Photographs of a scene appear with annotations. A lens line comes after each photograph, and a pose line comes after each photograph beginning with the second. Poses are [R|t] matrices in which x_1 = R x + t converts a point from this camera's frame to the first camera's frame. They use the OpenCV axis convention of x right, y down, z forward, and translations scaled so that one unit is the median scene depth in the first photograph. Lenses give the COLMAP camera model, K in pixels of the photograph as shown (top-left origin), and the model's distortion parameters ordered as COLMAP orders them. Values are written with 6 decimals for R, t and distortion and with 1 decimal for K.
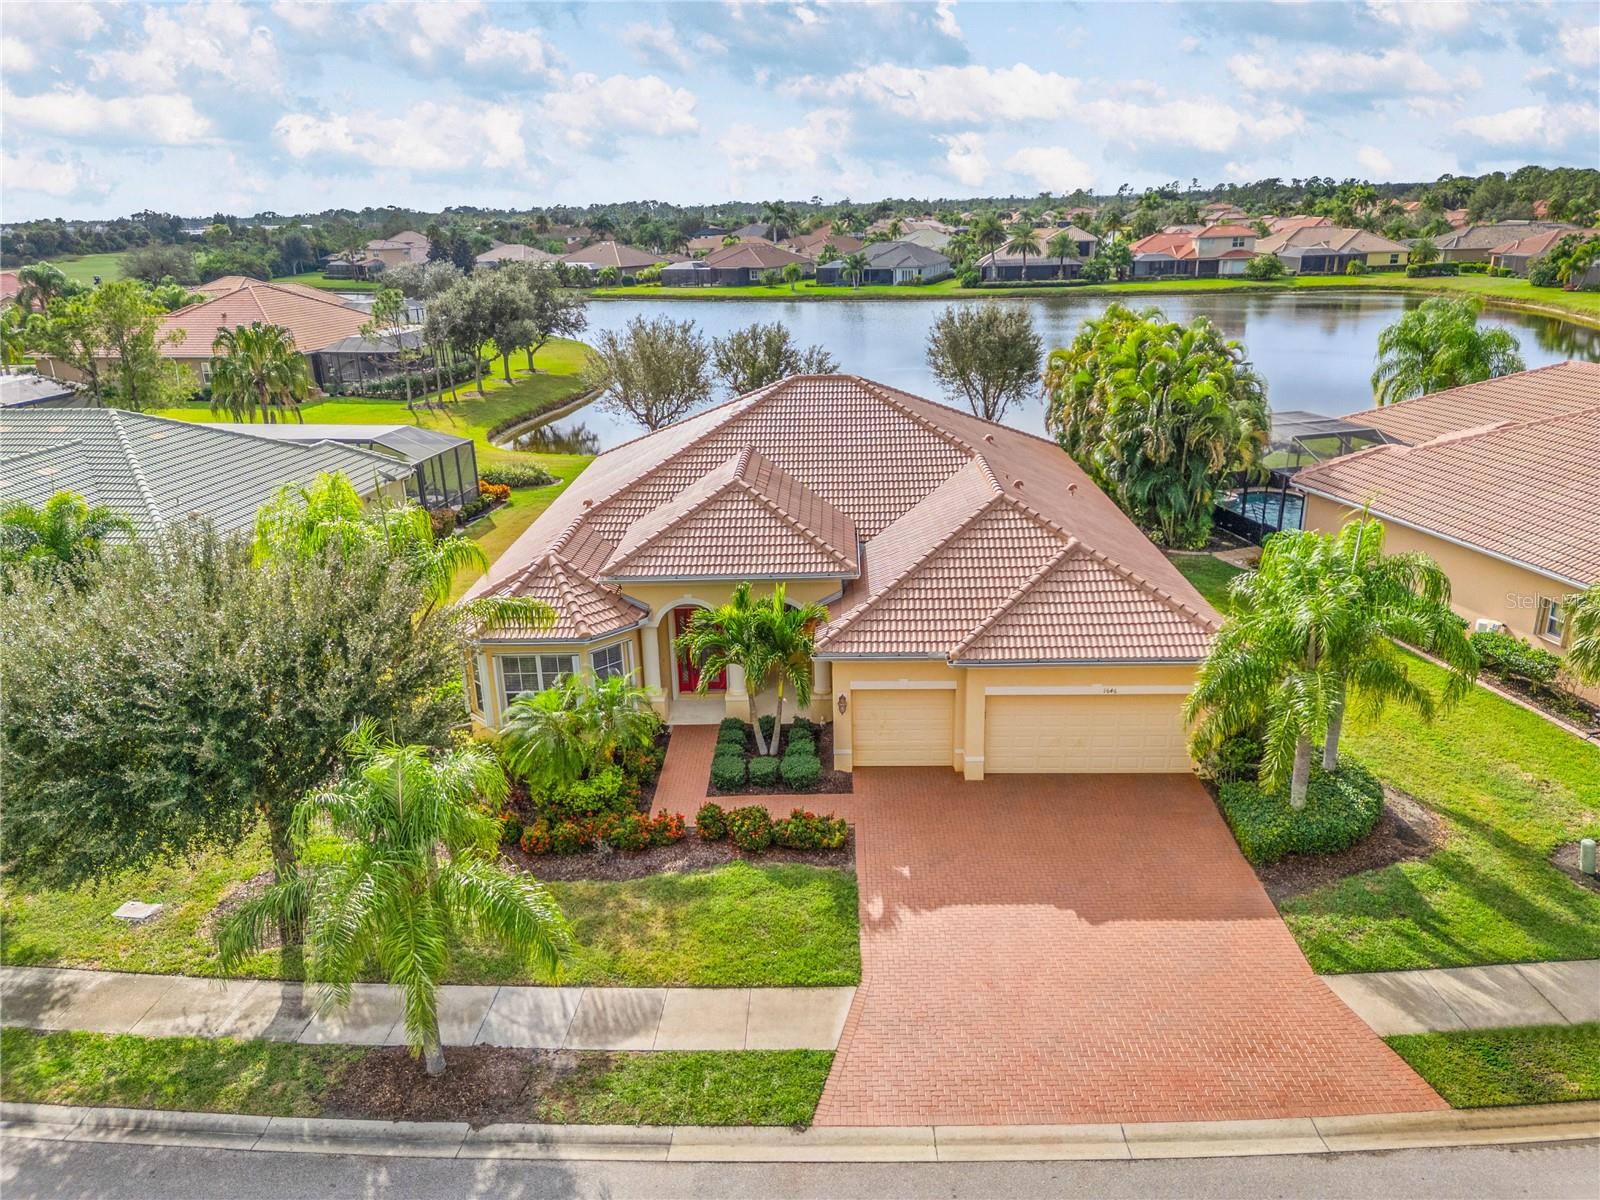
lens RADIAL K [[1115.5, 0, 800.0], [0, 1115.5, 600.0], [0, 0, 1]] dist [0.080602, -0.078291]
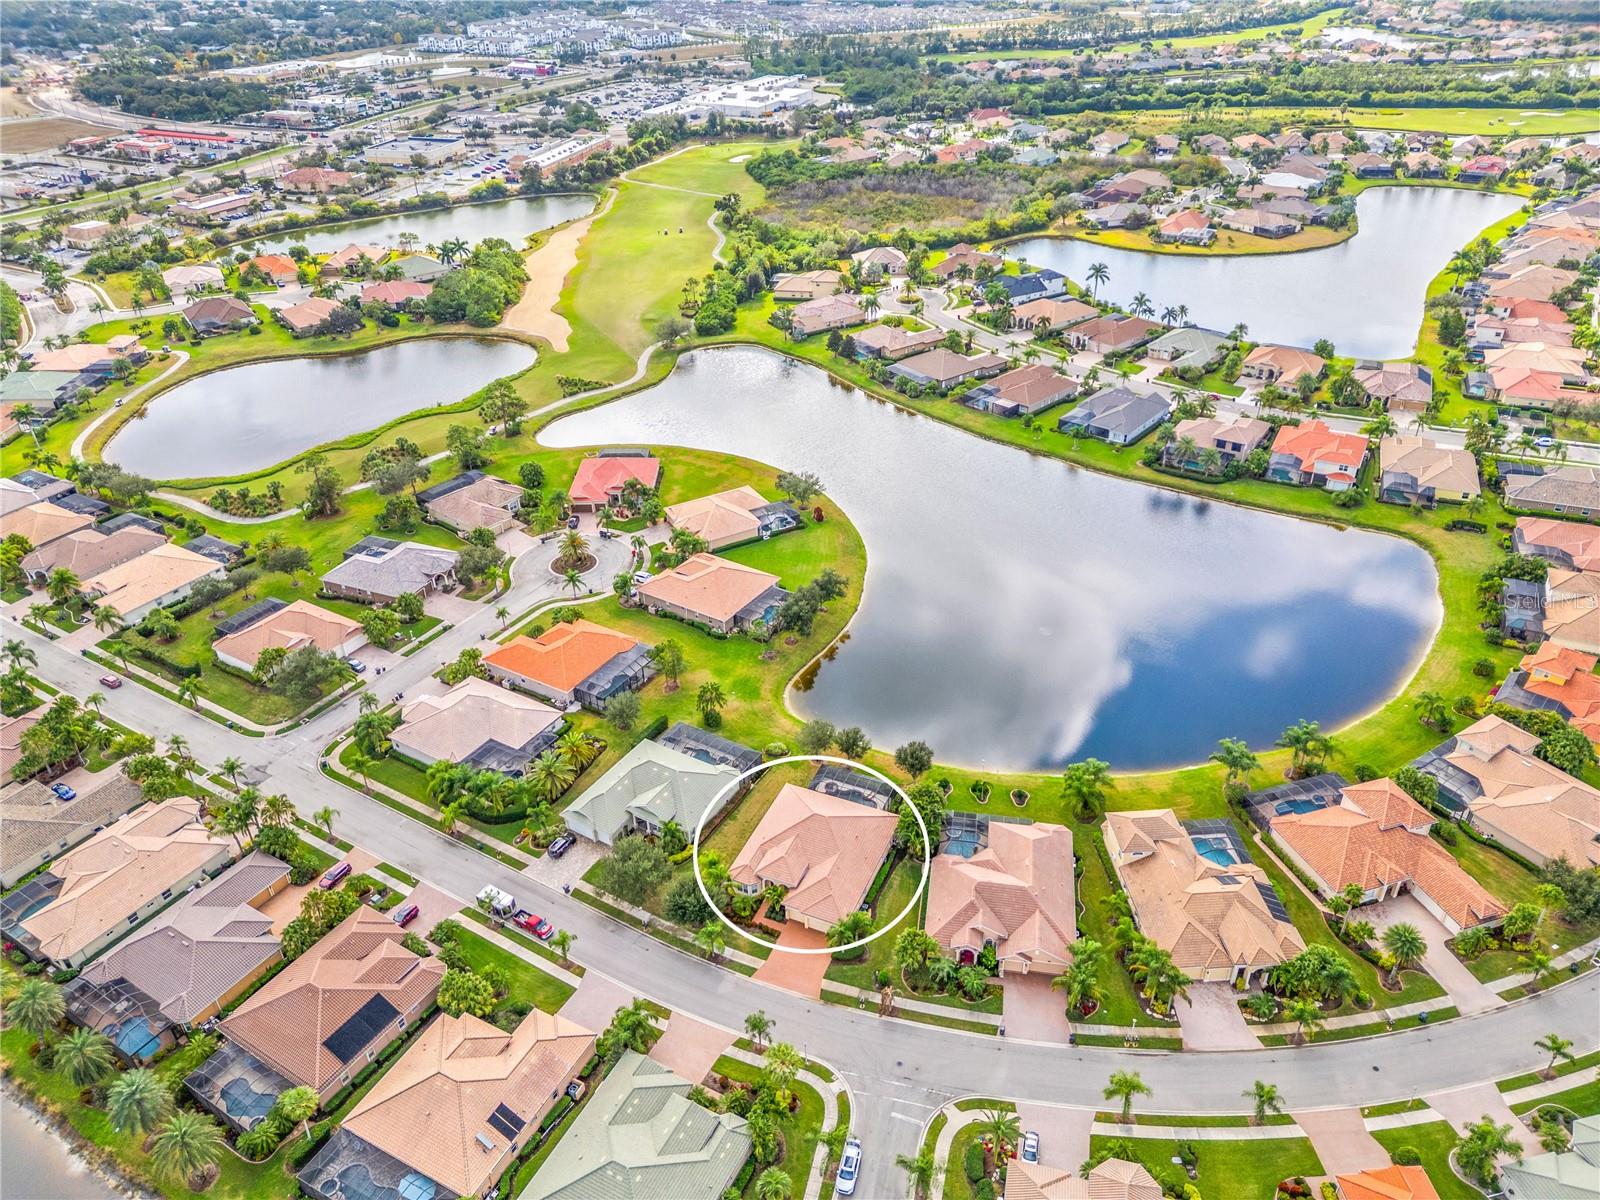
lens RADIAL K [[1115.5, 0, 800.0], [0, 1115.5, 600.0], [0, 0, 1]] dist [0.080602, -0.078291]
pose [[0.925360, 0.211108, -0.314869, 1.481199], [-0.131067, 0.957535, 0.256804, -2.737472], [0.355712, -0.196367, 0.913734, -3.701632]]
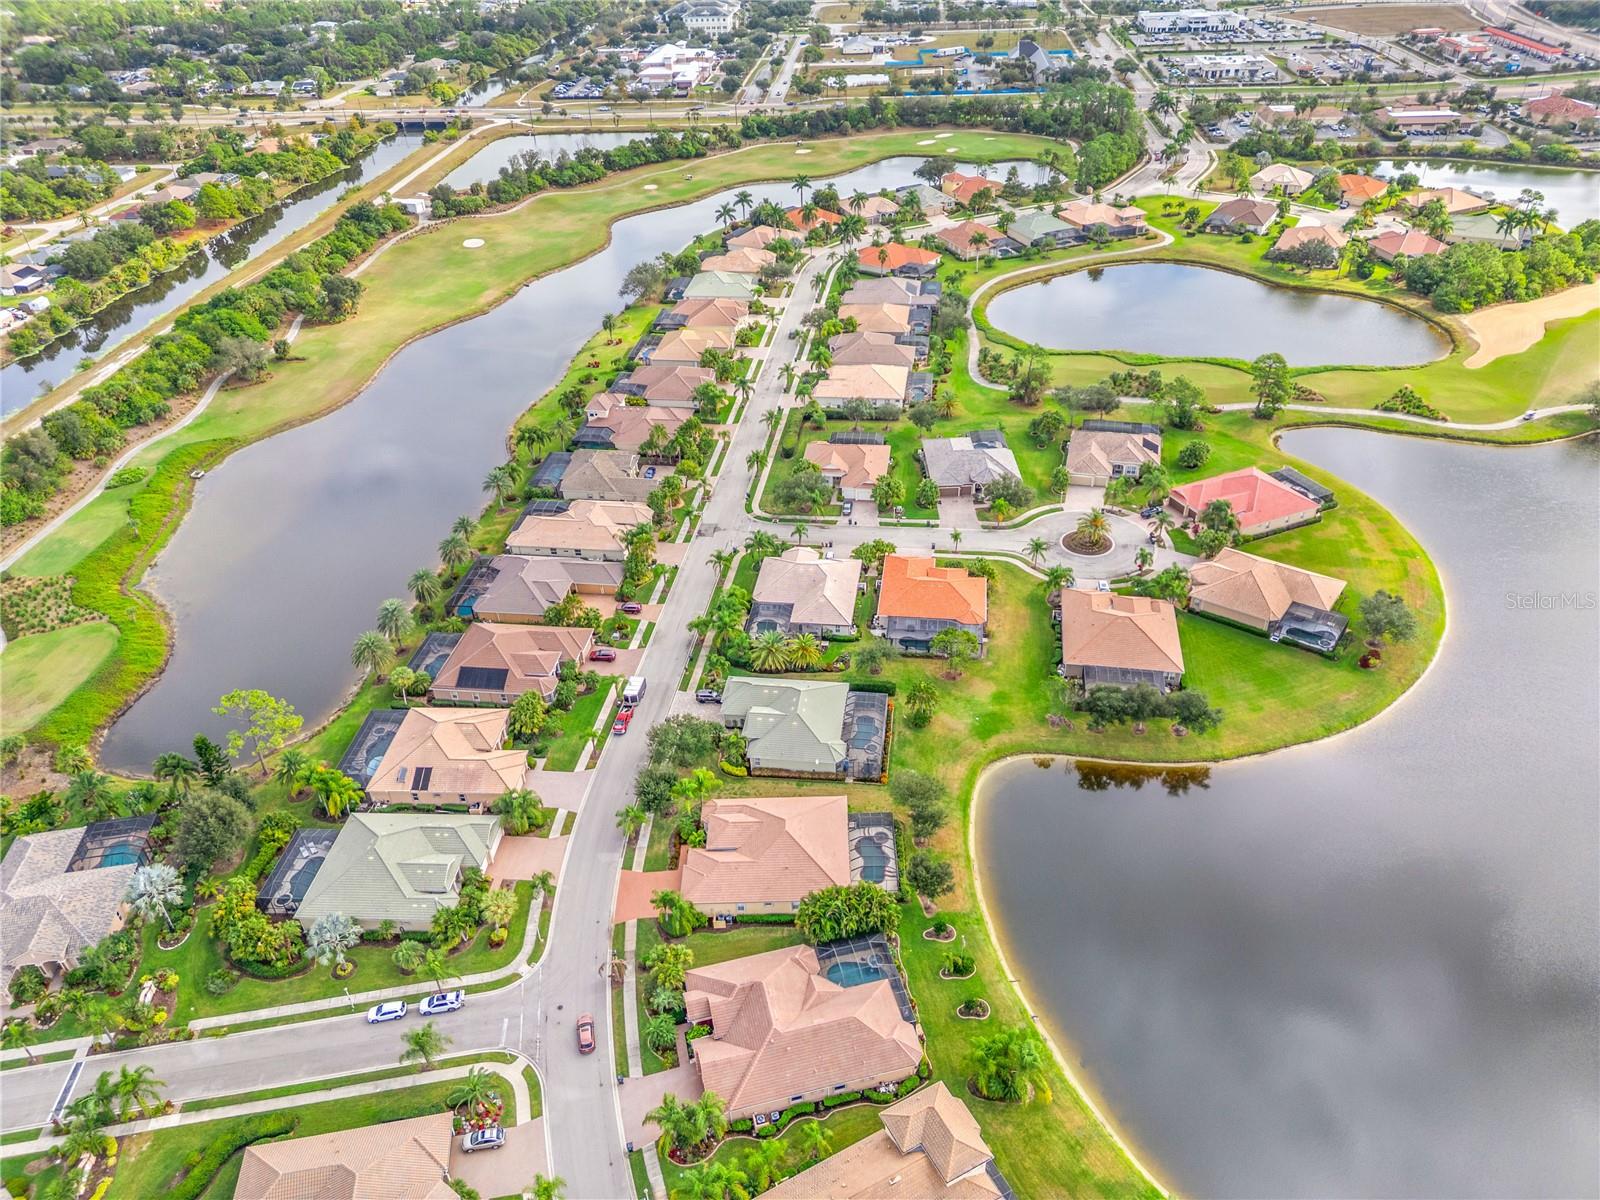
lens RADIAL K [[1115.5, 0, 800.0], [0, 1115.5, 600.0], [0, 0, 1]] dist [0.080602, -0.078291]
pose [[0.030146, 0.596474, -0.802066, 3.698596], [-0.299010, 0.771067, 0.562183, -4.134188], [0.953774, 0.222878, 0.201596, 0.034248]]
